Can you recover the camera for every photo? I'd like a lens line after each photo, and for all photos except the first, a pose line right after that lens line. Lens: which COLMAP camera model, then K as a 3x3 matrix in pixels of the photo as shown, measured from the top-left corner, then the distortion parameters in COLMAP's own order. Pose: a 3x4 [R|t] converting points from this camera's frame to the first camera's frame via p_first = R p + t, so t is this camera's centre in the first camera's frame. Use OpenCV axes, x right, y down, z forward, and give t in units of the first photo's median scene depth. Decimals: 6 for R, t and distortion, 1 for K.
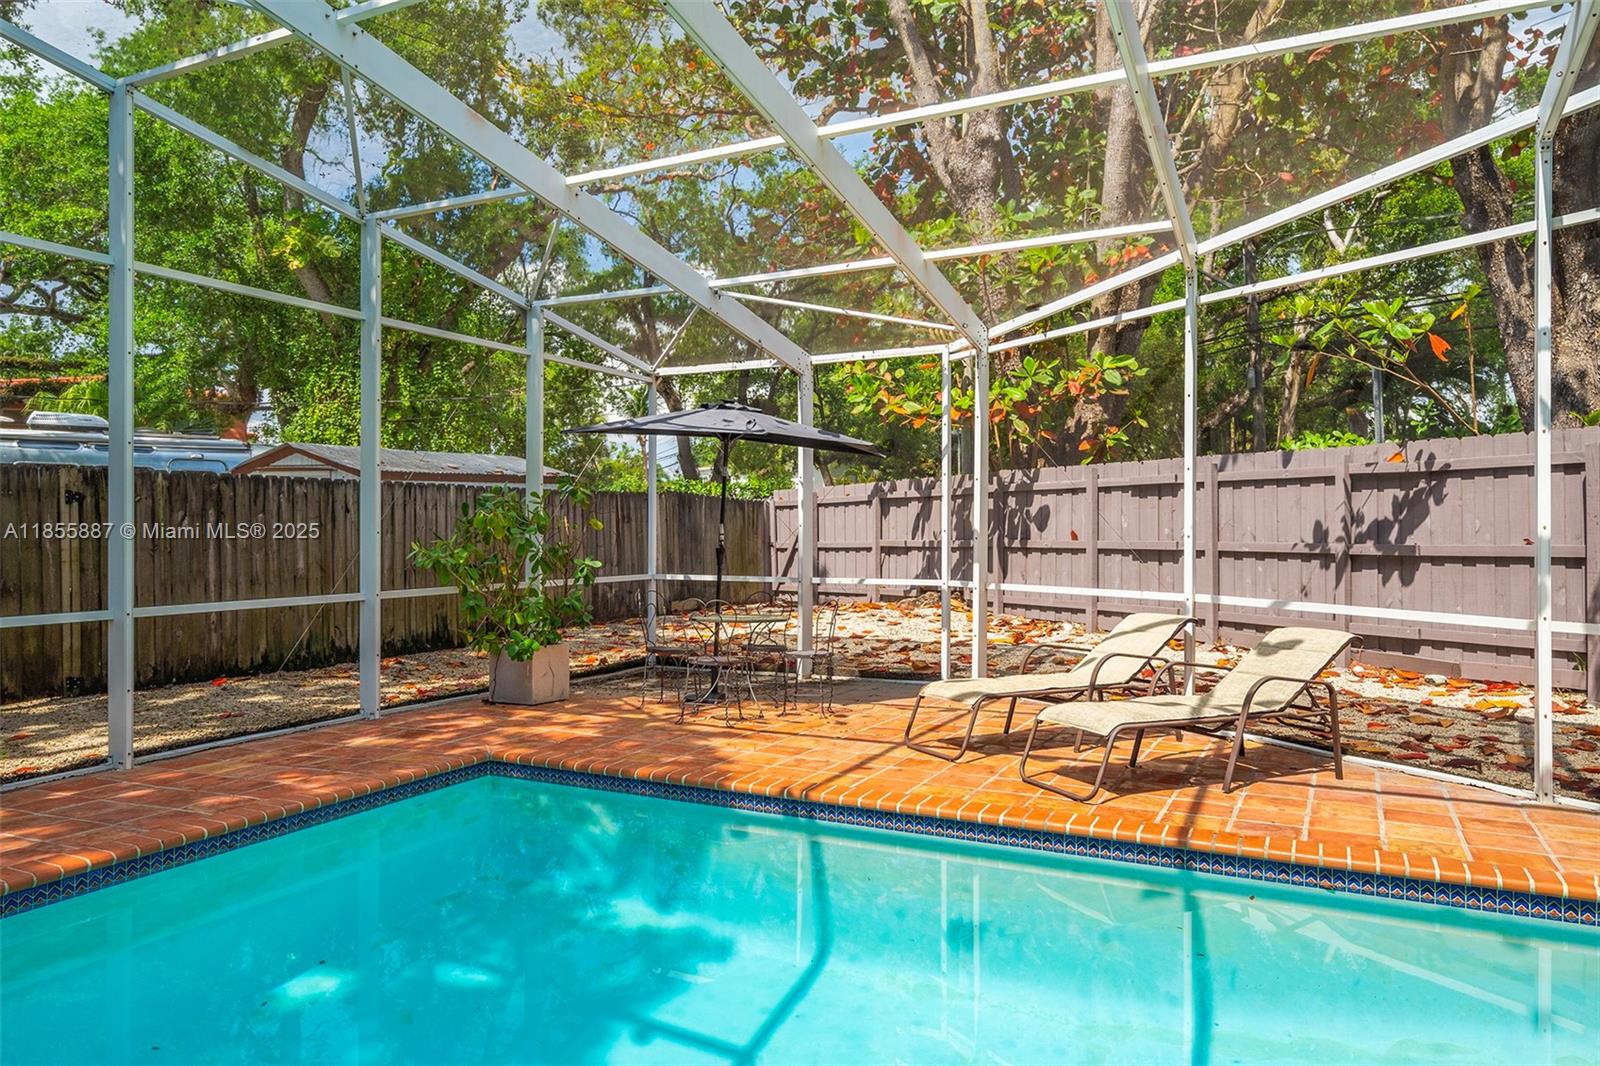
lens RADIAL K [[1090.0, 0, 774.8], [0, 1090.0, 529.3], [0, 0, 1]] dist [0.006690, 0.000229]
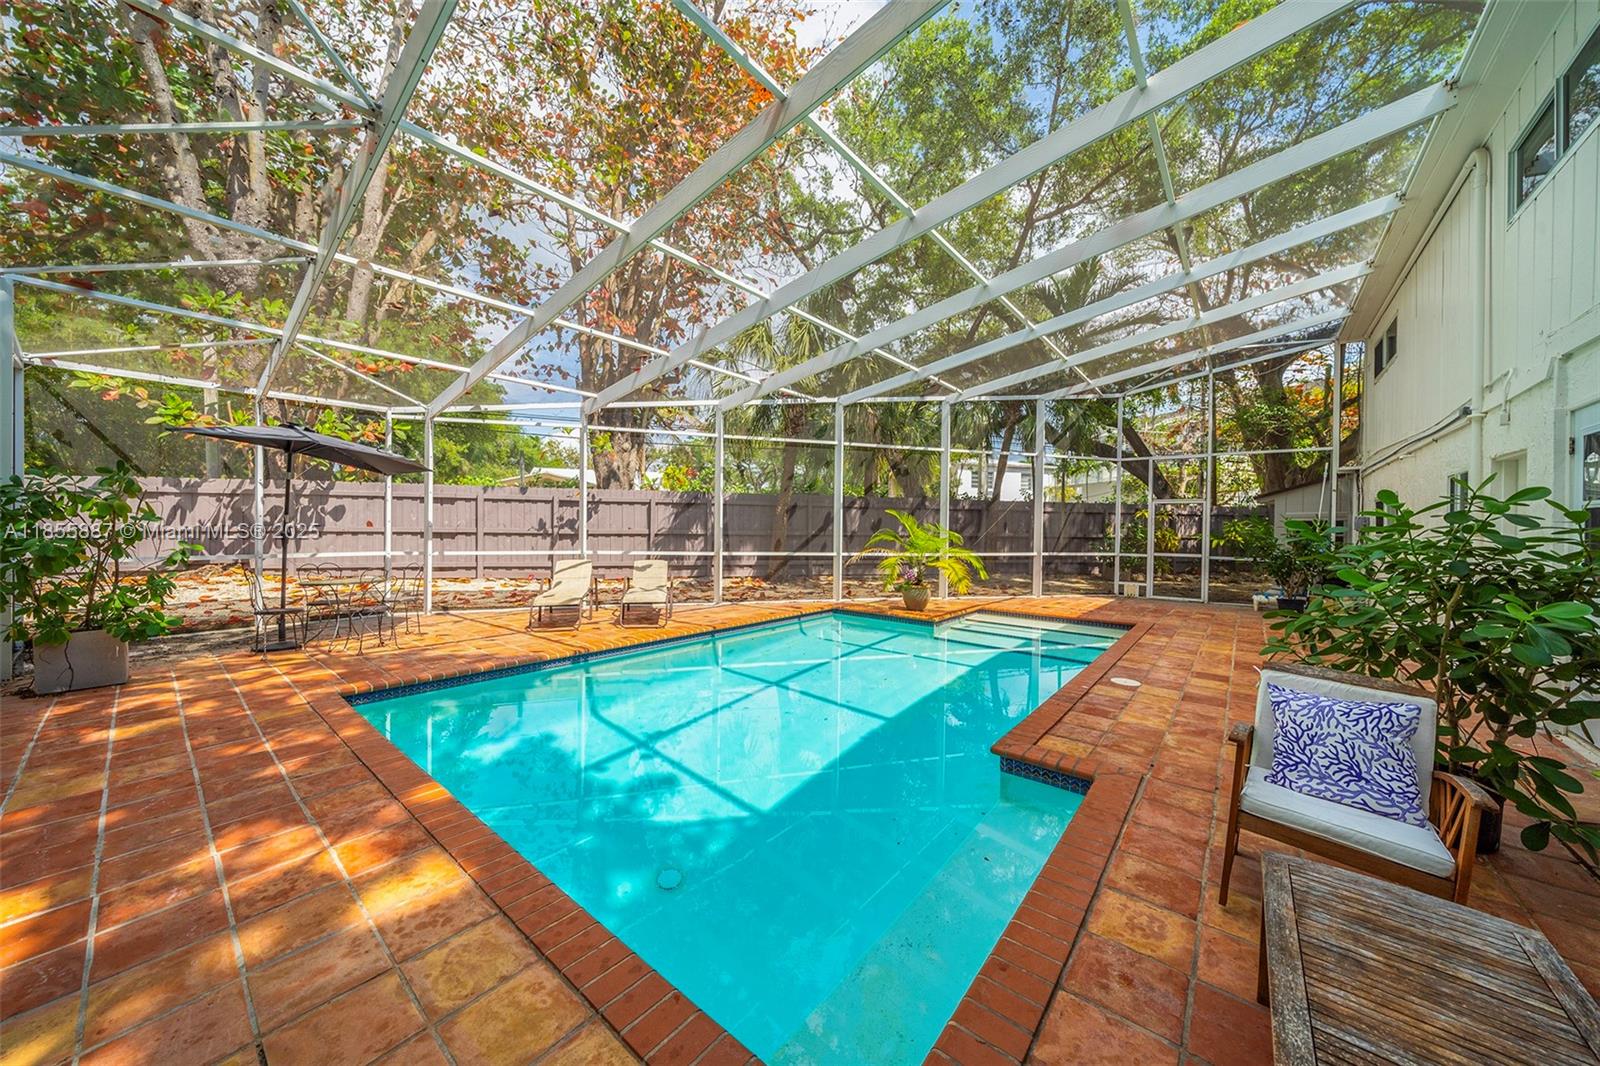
lens RADIAL K [[557.5, 0, 800.0], [0, 557.5, 533.0], [0, 0, 1]] dist [0.000010, -0.000017]
pose [[0.220867, -0.008883, 0.975263, -0.592129], [-0.014216, 0.999823, 0.012326, -0.000513], [-0.975200, -0.016587, 0.220702, 0.236412]]
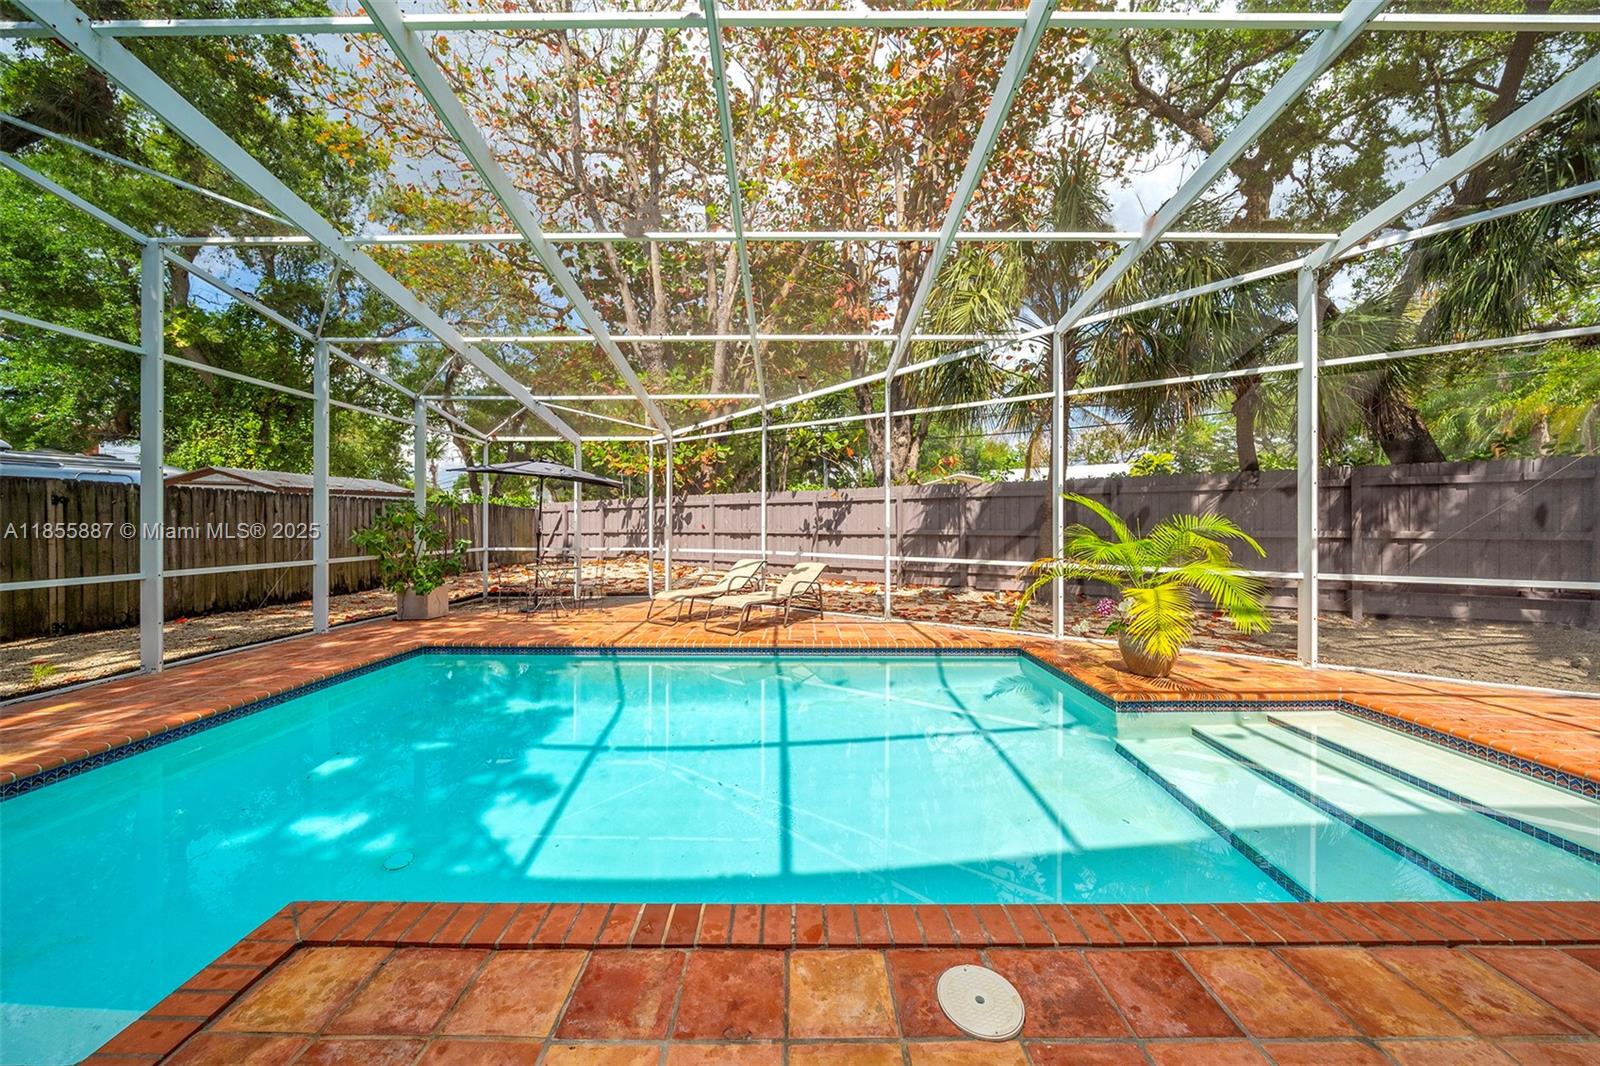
lens RADIAL K [[558.2, 0, 789.7], [0, 558.2, 525.4], [0, 0, 1]] dist [0.000225, -0.000011]
pose [[0.894346, 0.000738, 0.447375, -0.098641], [-0.001374, 0.999998, 0.001097, 0.002235], [-0.447373, -0.001596, 0.894346, -0.101240]]
